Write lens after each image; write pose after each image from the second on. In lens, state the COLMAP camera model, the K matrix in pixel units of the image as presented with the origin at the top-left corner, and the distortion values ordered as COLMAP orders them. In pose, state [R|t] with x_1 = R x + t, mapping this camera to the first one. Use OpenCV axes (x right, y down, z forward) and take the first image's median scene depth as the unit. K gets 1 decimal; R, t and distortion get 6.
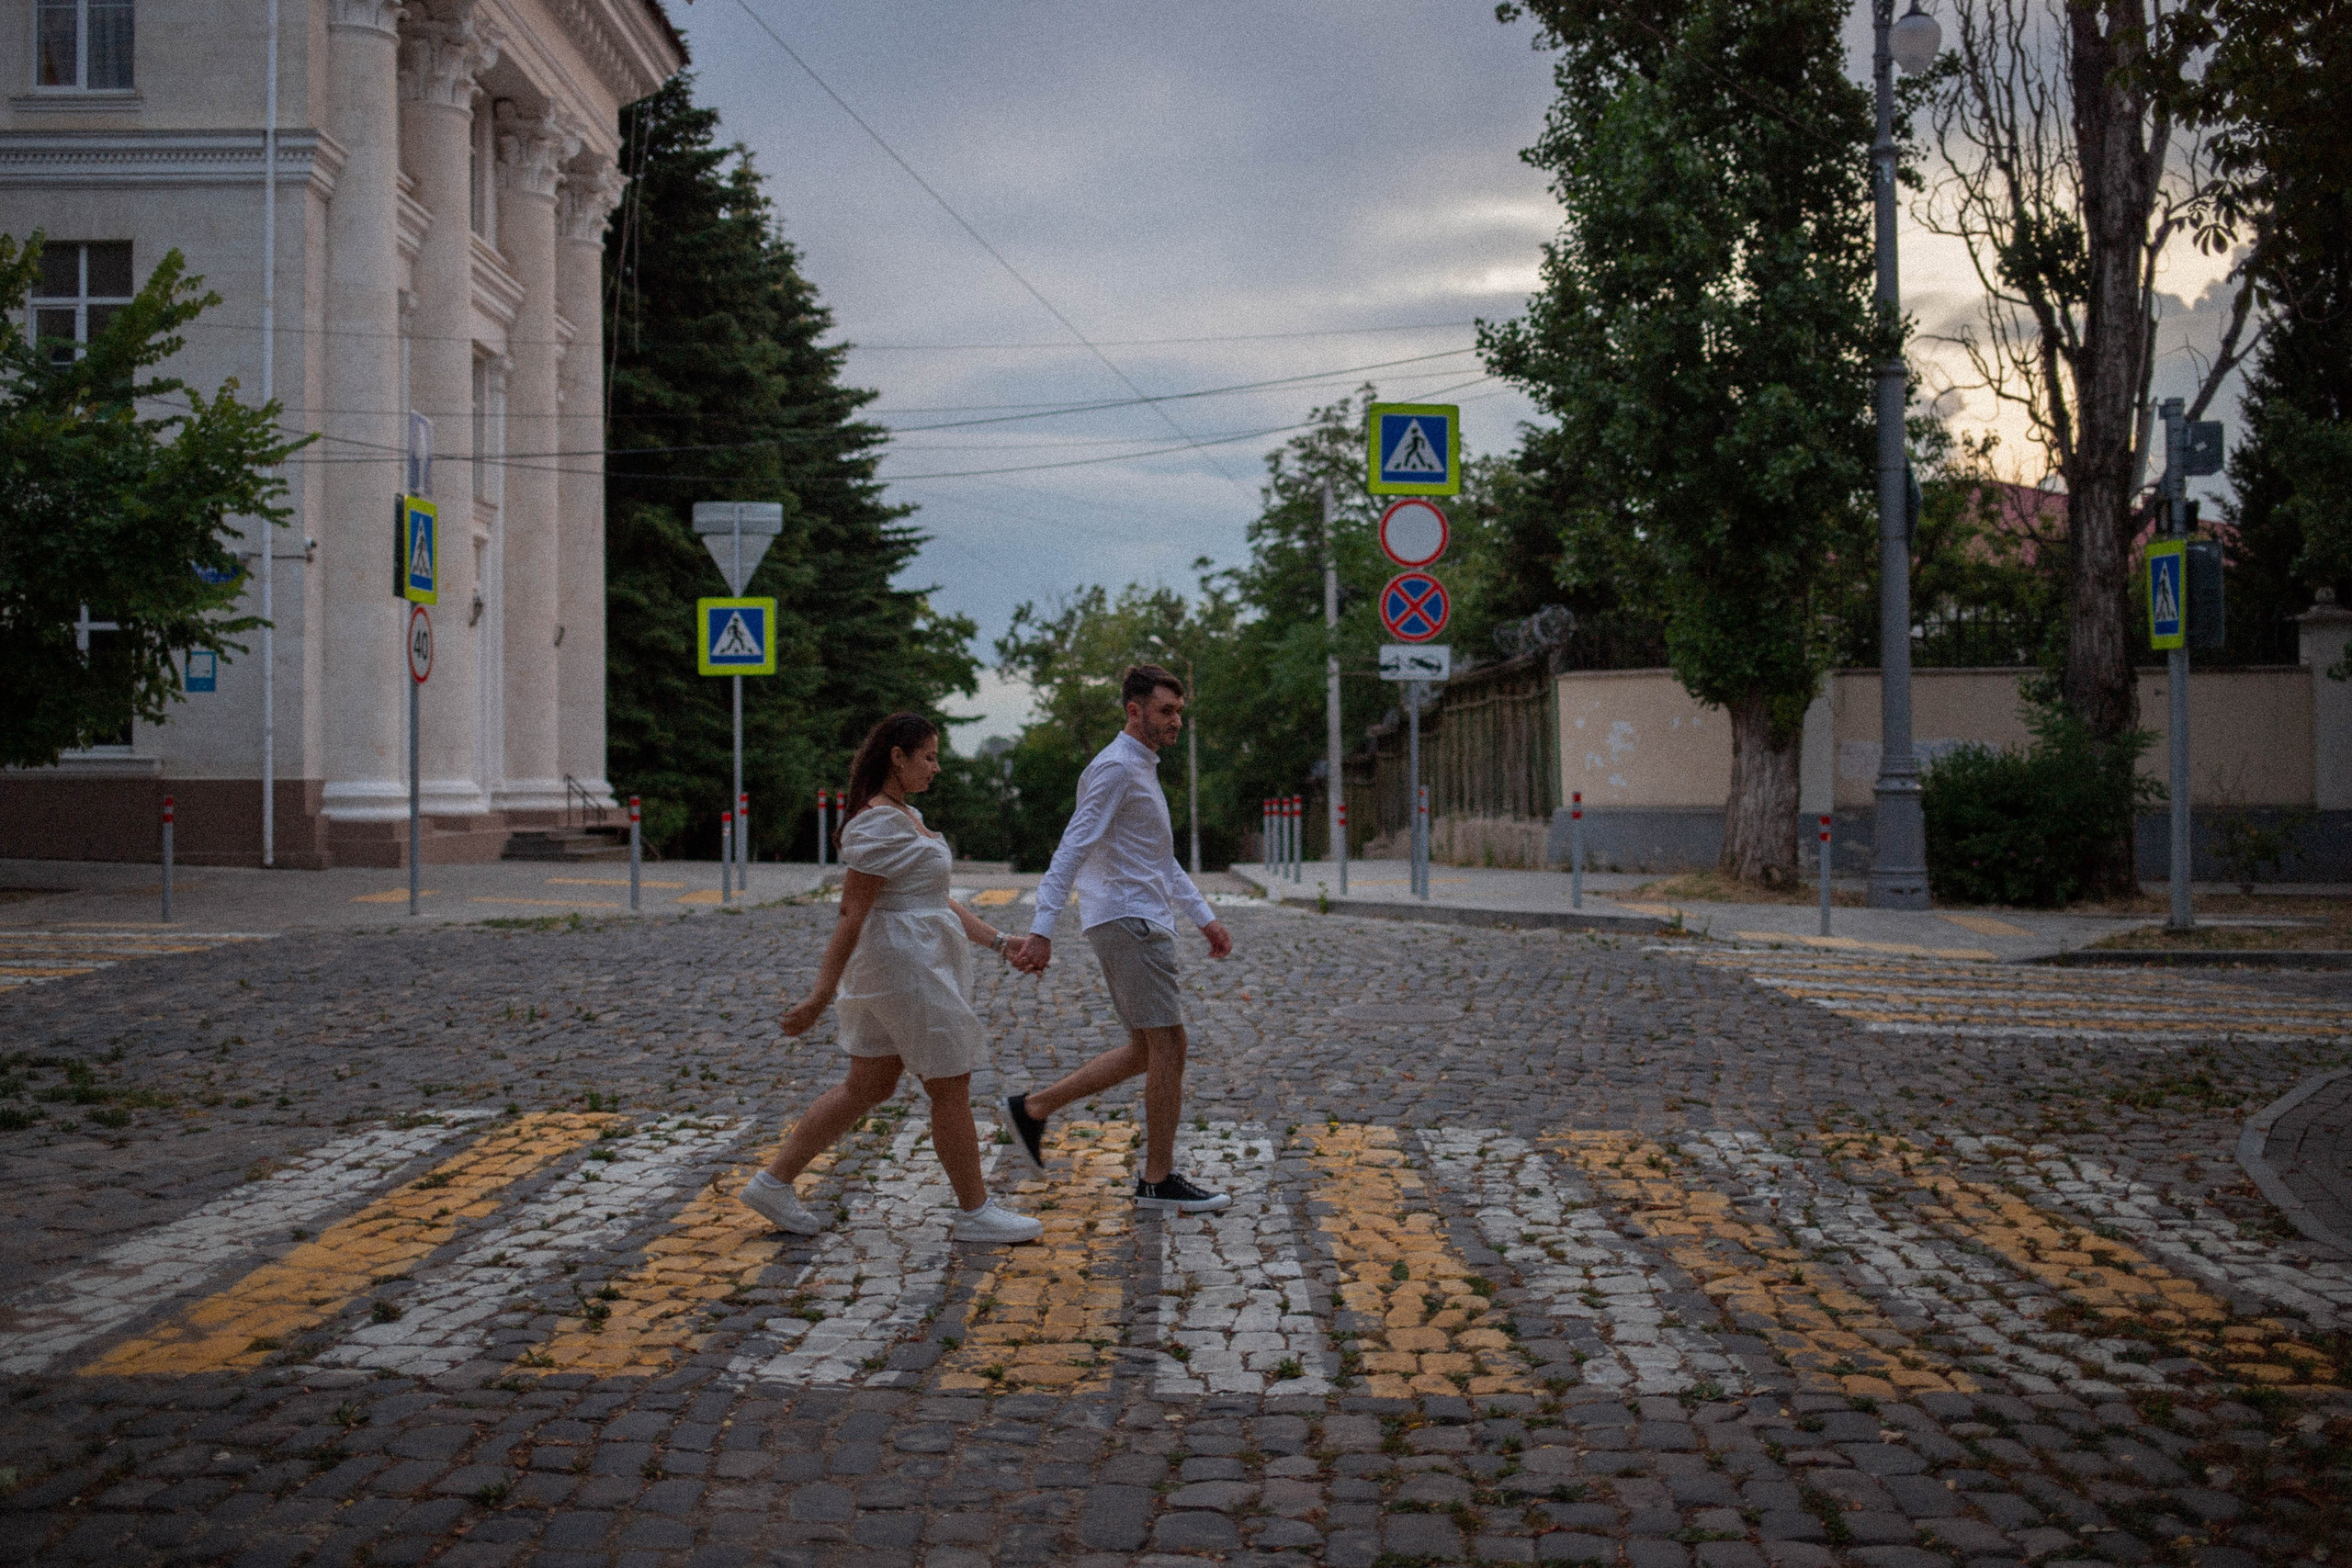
lens RADIAL K [[2398.6, 0, 1176.0], [0, 2398.6, 784.0], [0, 0, 1]] dist [-0.051956, 0.016933]
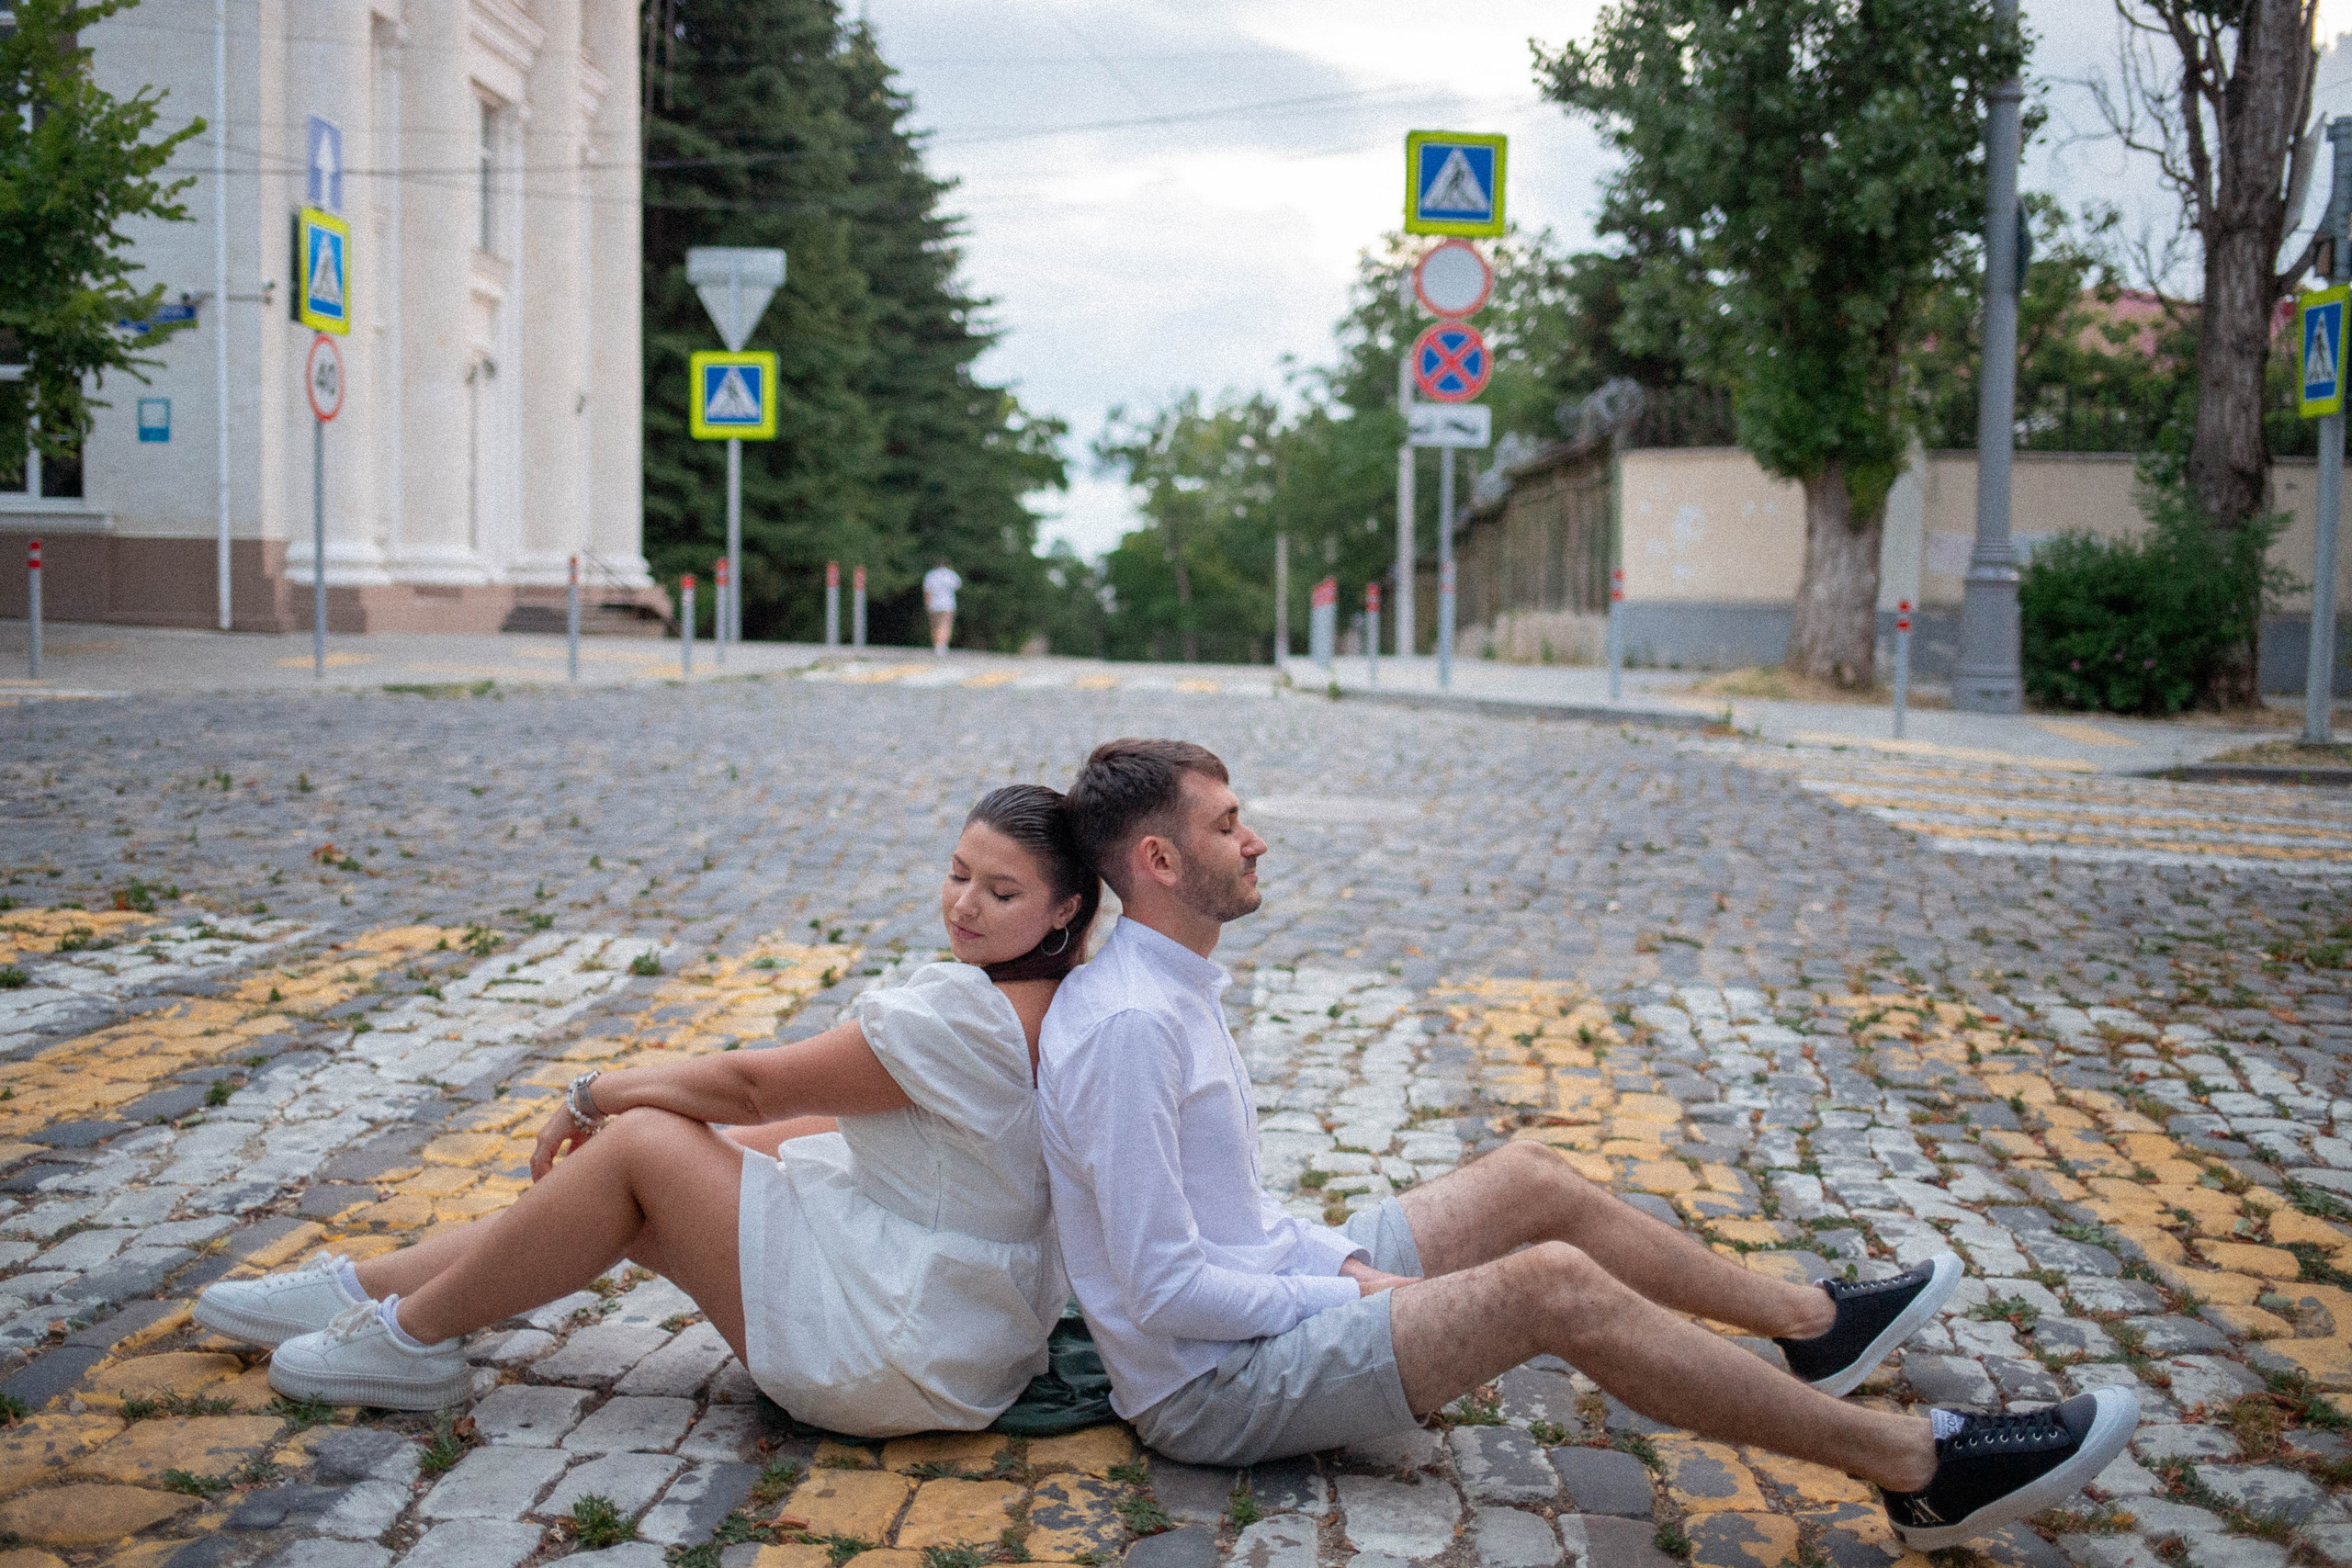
lens RADIAL K [[2281.0, 0, 1163.6], [0, 2281.0, 787.1], [0, 0, 1]] dist [-0.063016, 0.042871]
pose [[0.998158, 0.026271, -0.054694, 0.043519], [-0.021611, 0.996222, 0.084117, 0.014753], [0.056697, -0.082780, 0.994954, 0.140592]]
